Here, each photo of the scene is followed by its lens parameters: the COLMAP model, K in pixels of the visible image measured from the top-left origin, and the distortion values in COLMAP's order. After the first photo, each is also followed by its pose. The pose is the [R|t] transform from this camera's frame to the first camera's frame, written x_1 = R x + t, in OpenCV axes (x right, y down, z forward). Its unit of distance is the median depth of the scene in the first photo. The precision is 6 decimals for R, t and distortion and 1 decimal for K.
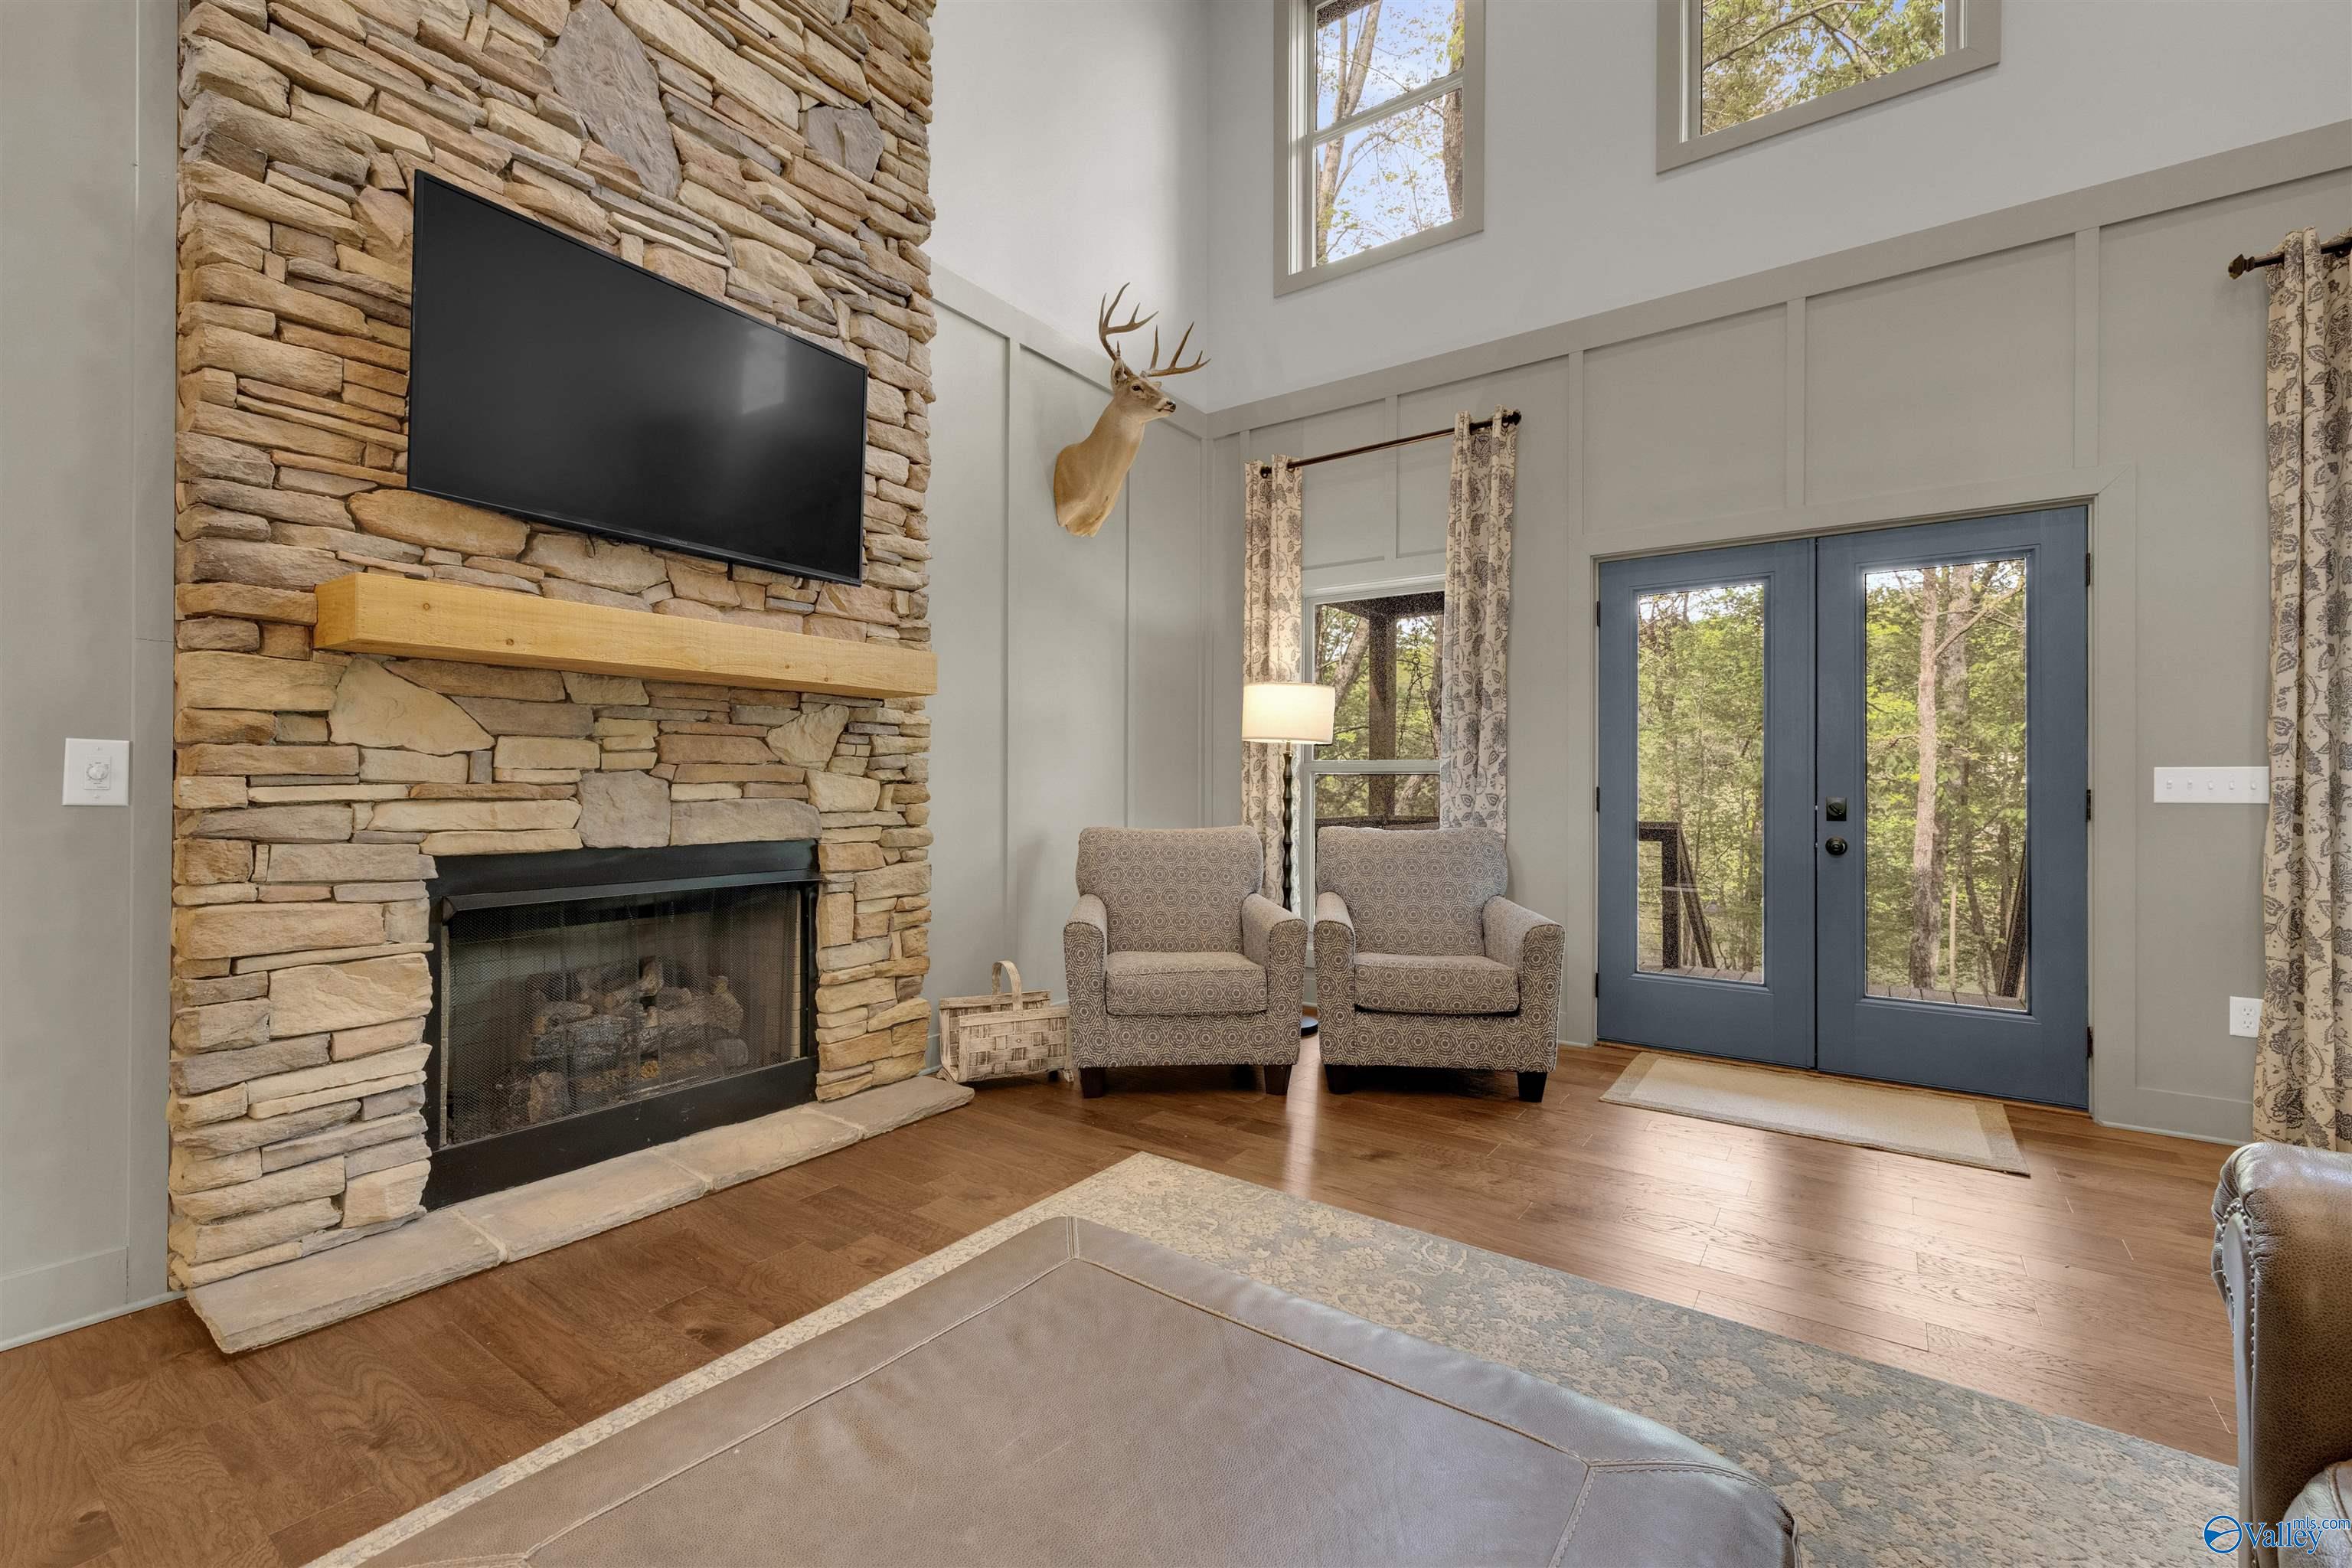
lens RADIAL K [[994.0, 0, 1166.4], [0, 994.0, 780.2], [0, 0, 1]] dist [0.001530, -0.000477]
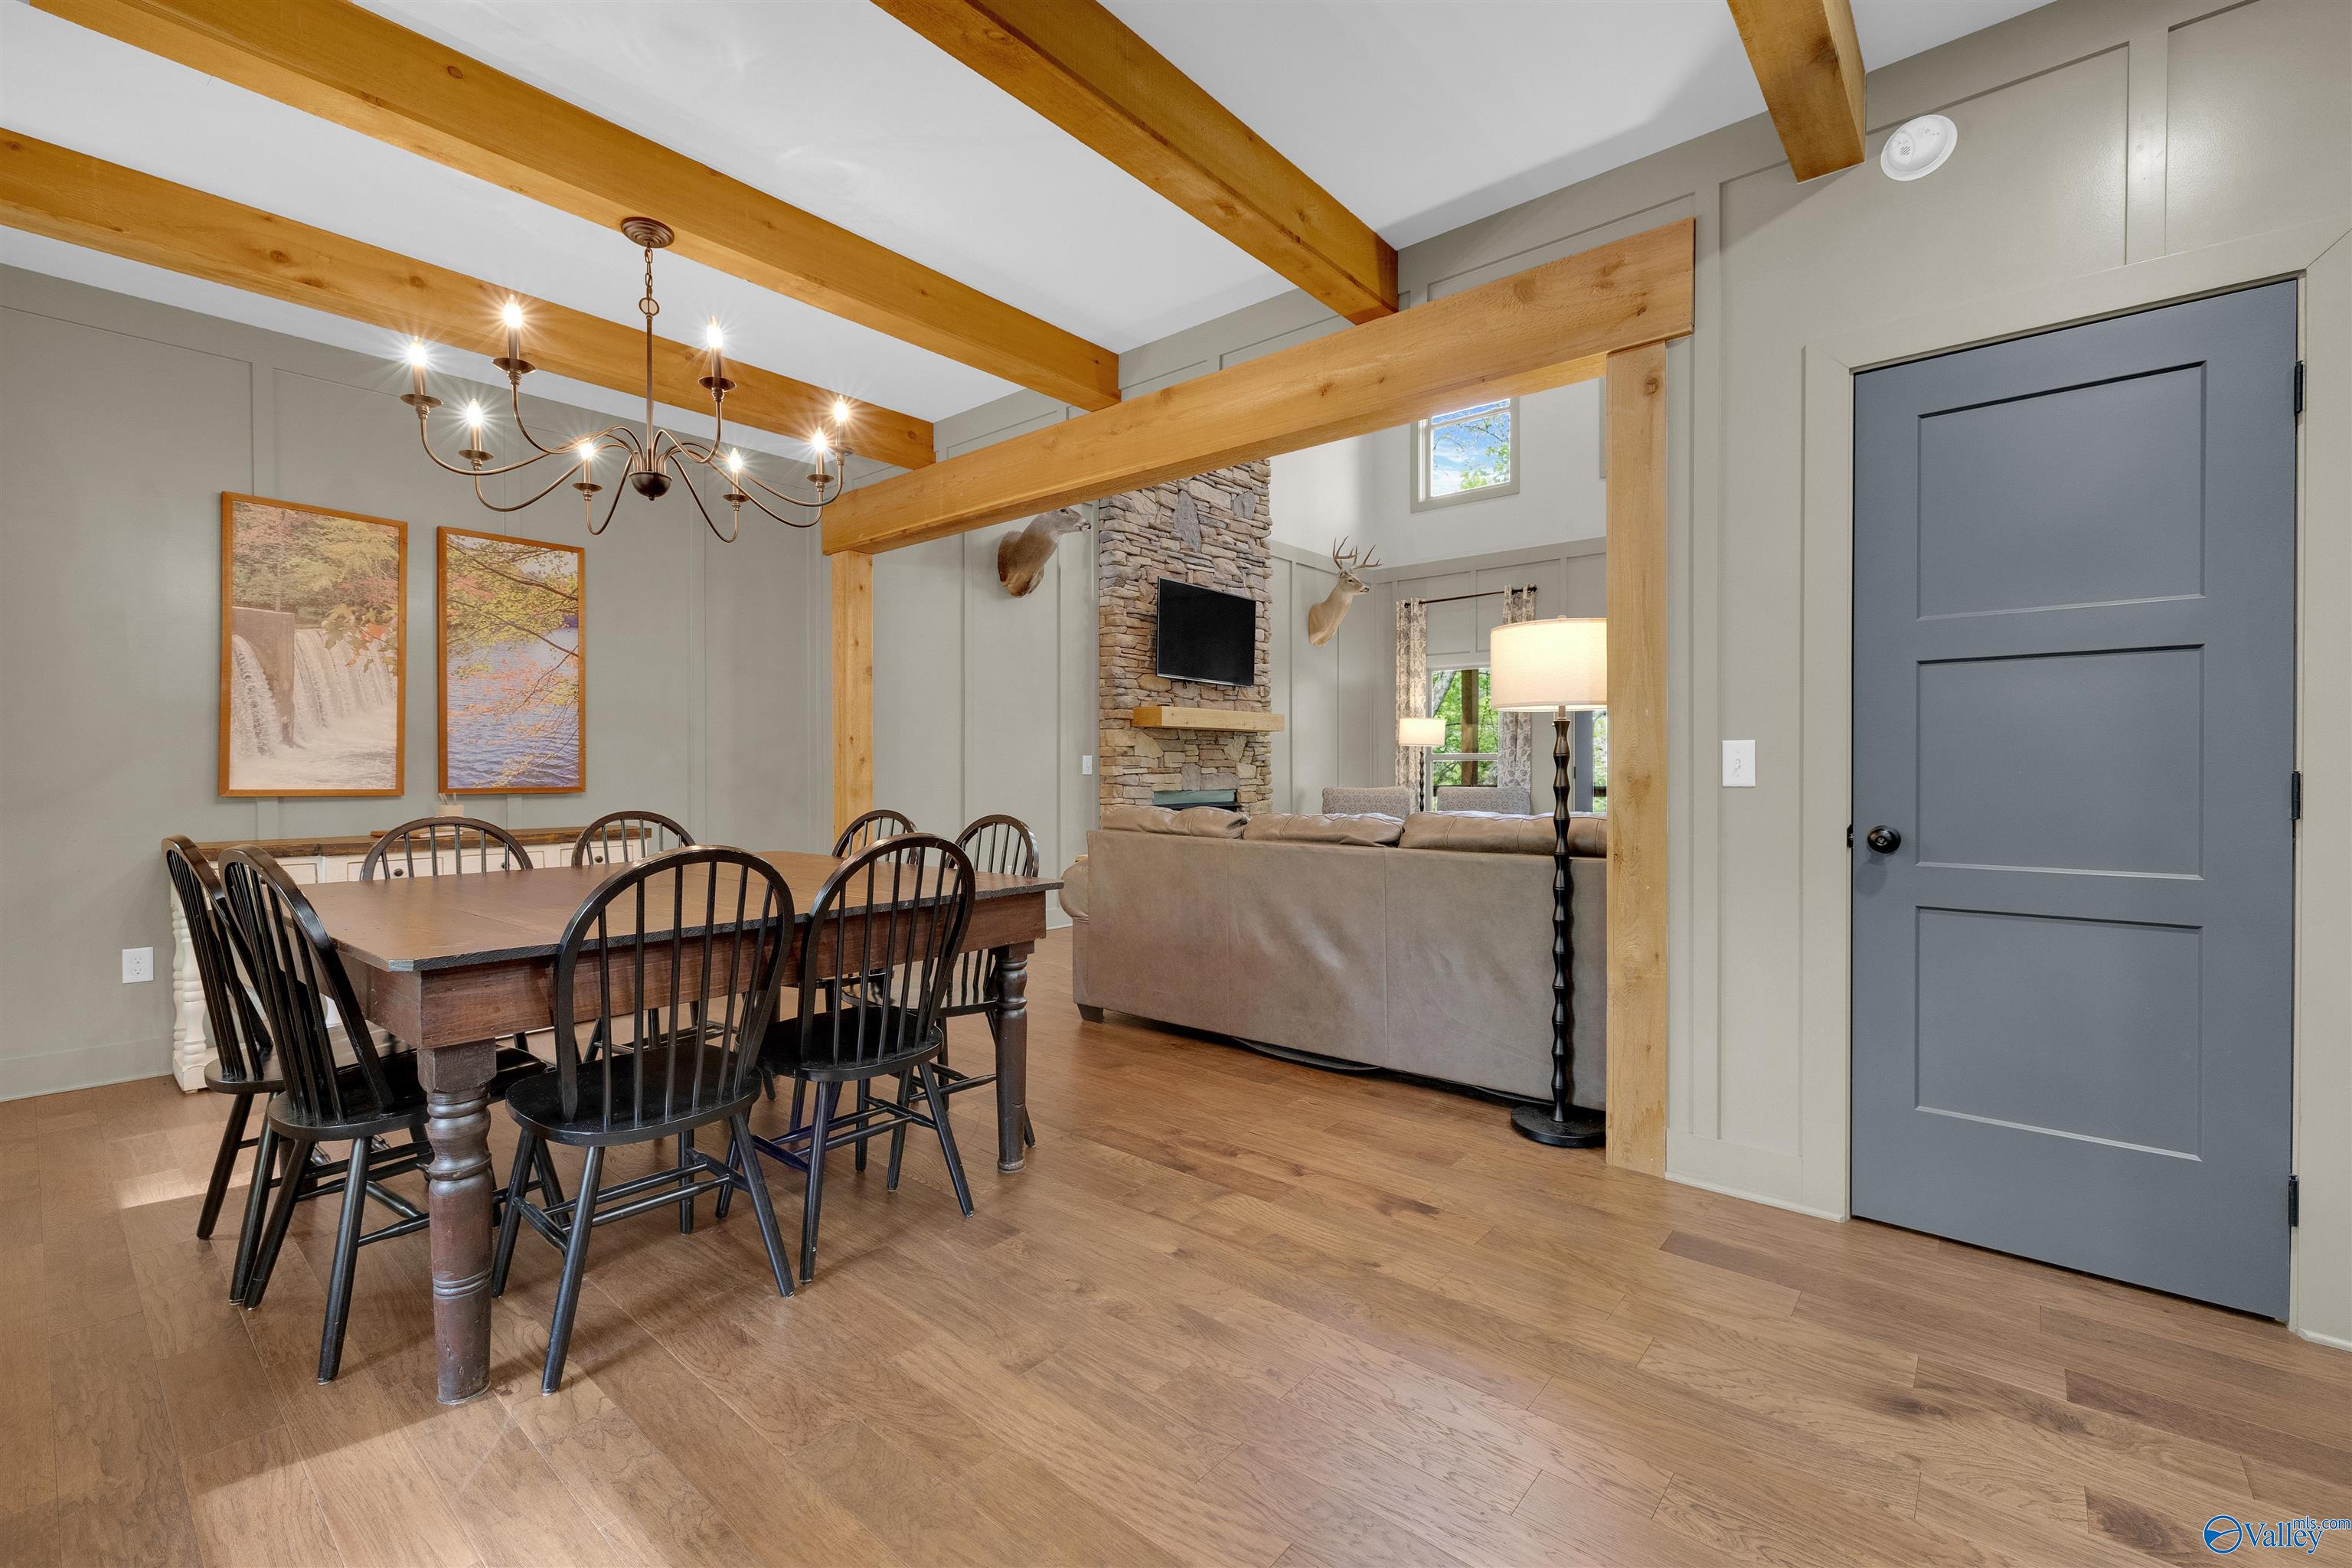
lens RADIAL K [[994.0, 0, 1157.5], [0, 994.0, 776.0], [0, 0, 1]] dist [0.001530, -0.000477]
pose [[0.995660, -0.005449, -0.092900, -0.312682], [0.006673, 0.999895, 0.012863, -0.008184], [0.092821, -0.013427, 0.995592, -1.483193]]
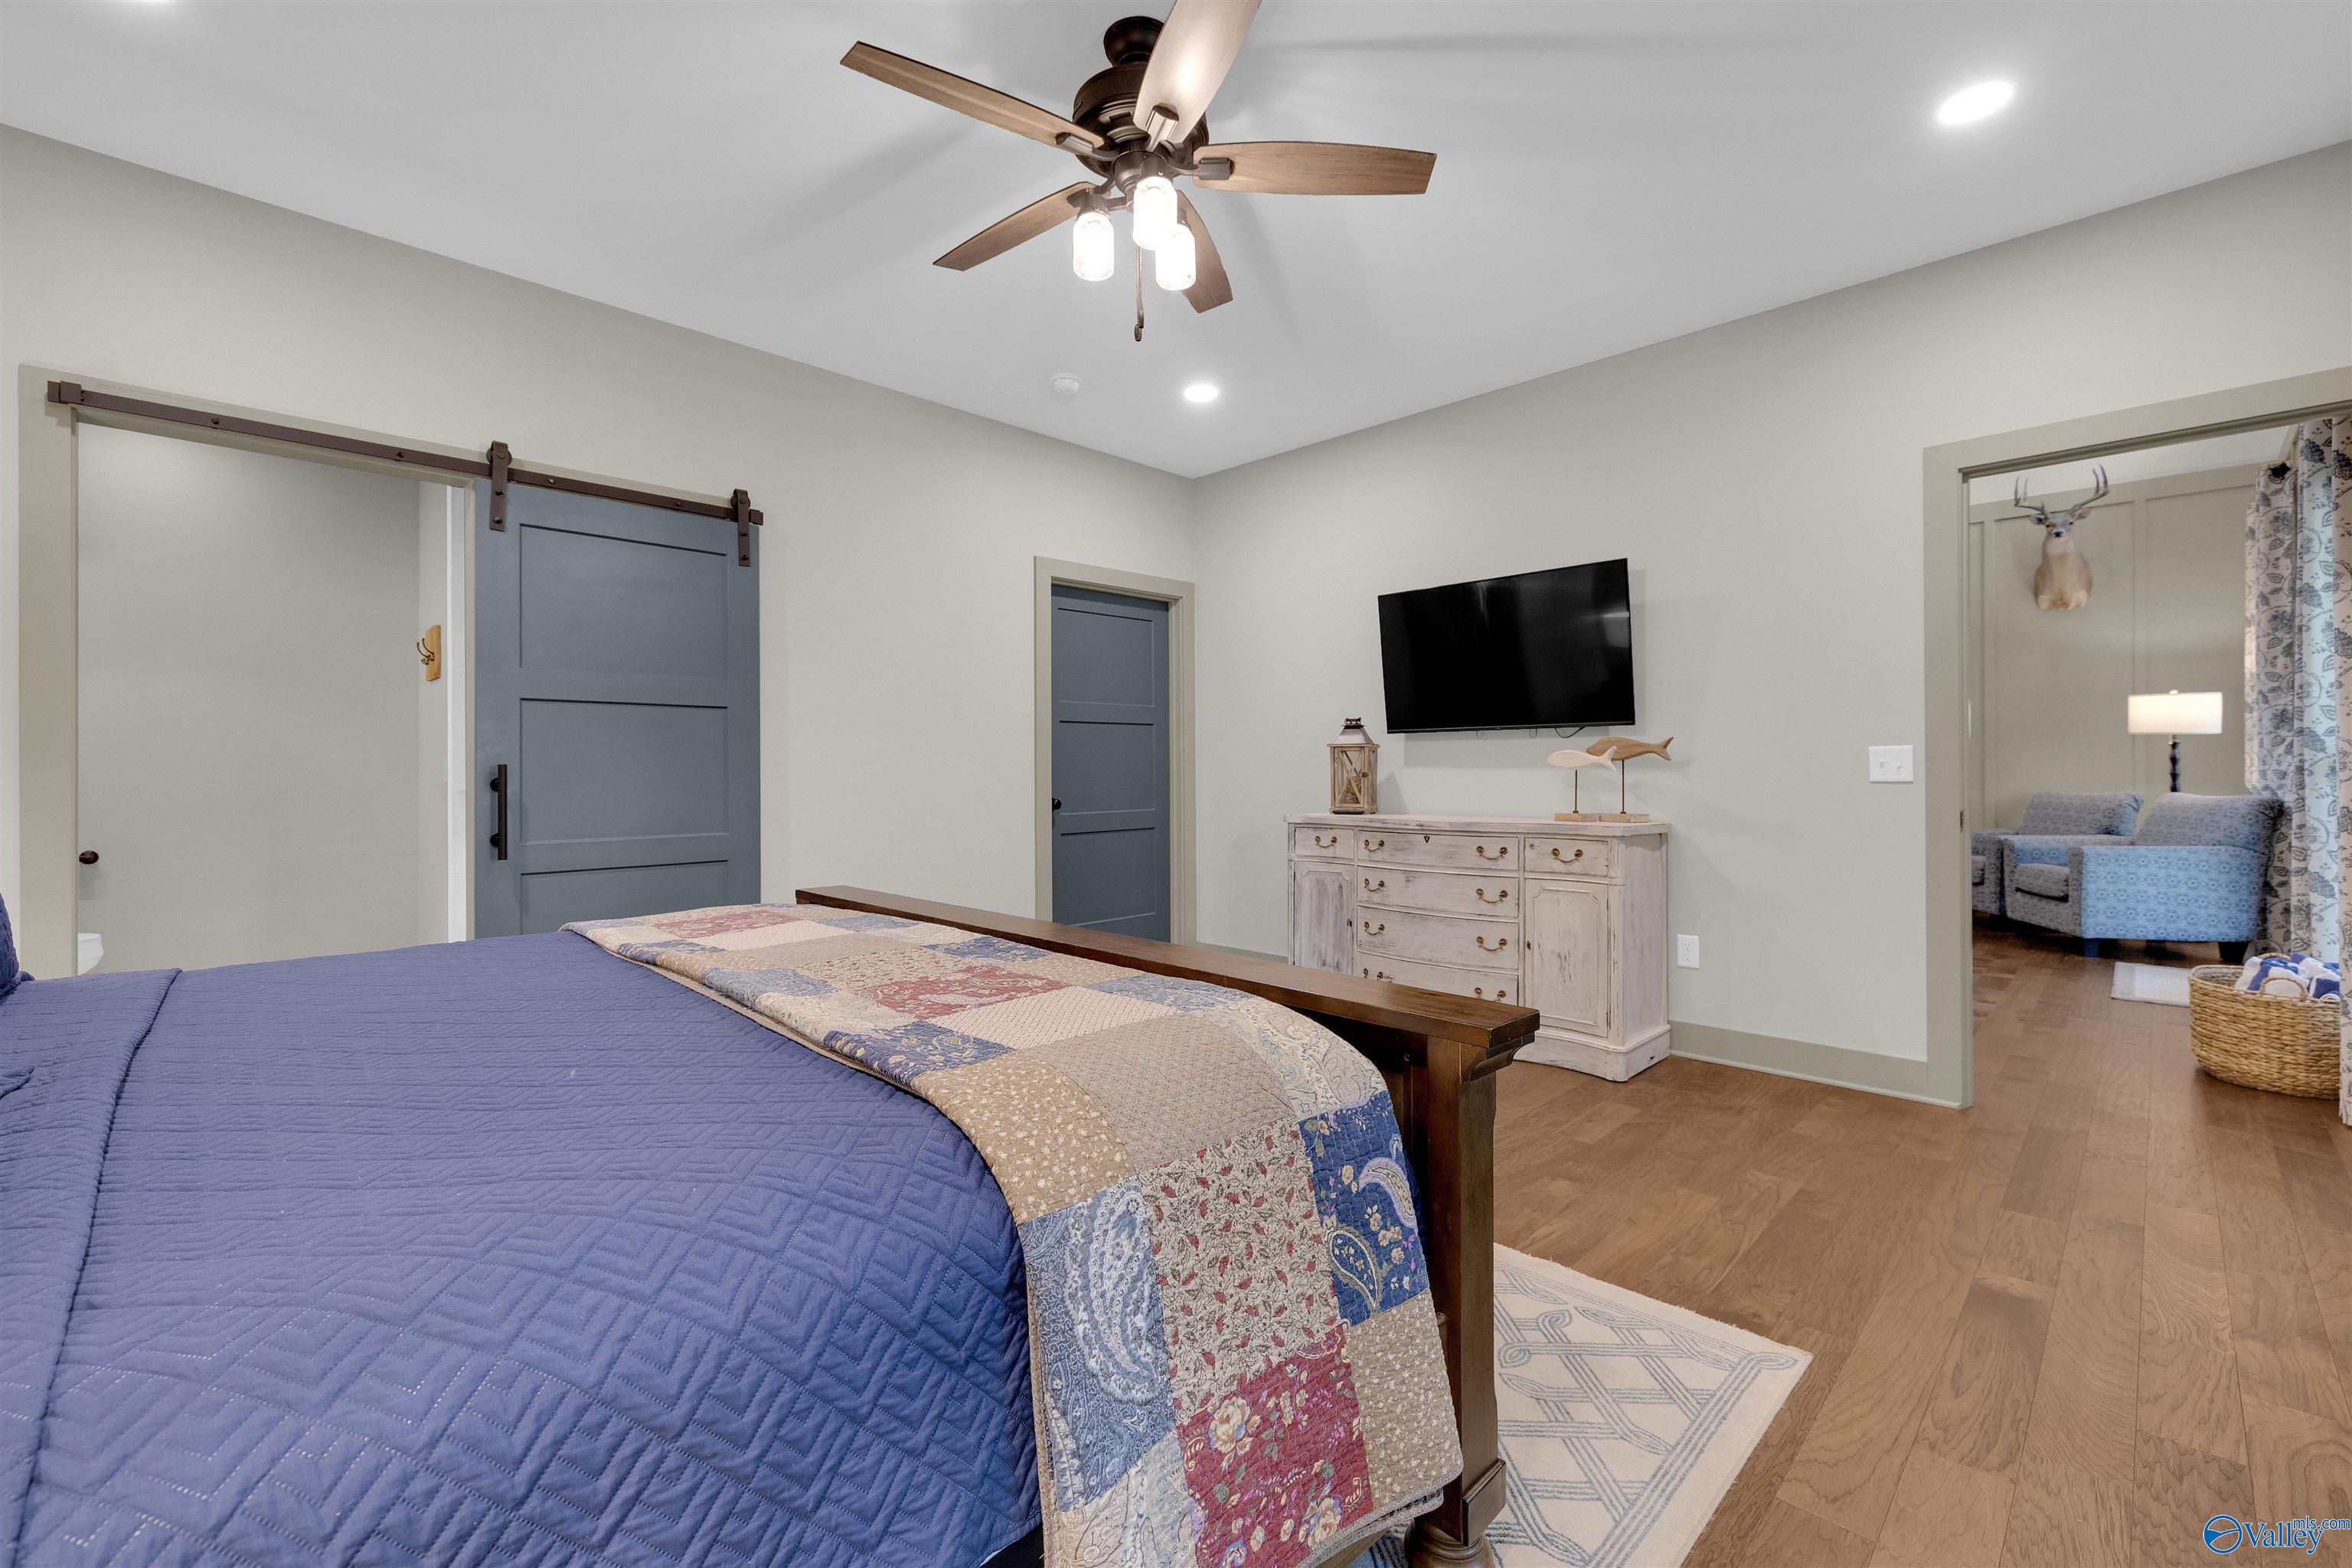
lens RADIAL K [[994.0, 0, 1171.4], [0, 994.0, 767.7], [0, 0, 1]] dist [0.001530, -0.000477]
pose [[-0.163768, -0.006398, -0.986478, 2.344318], [0.004359, 0.999965, -0.007209, 0.018752], [0.986489, -0.005480, -0.163734, -0.216795]]
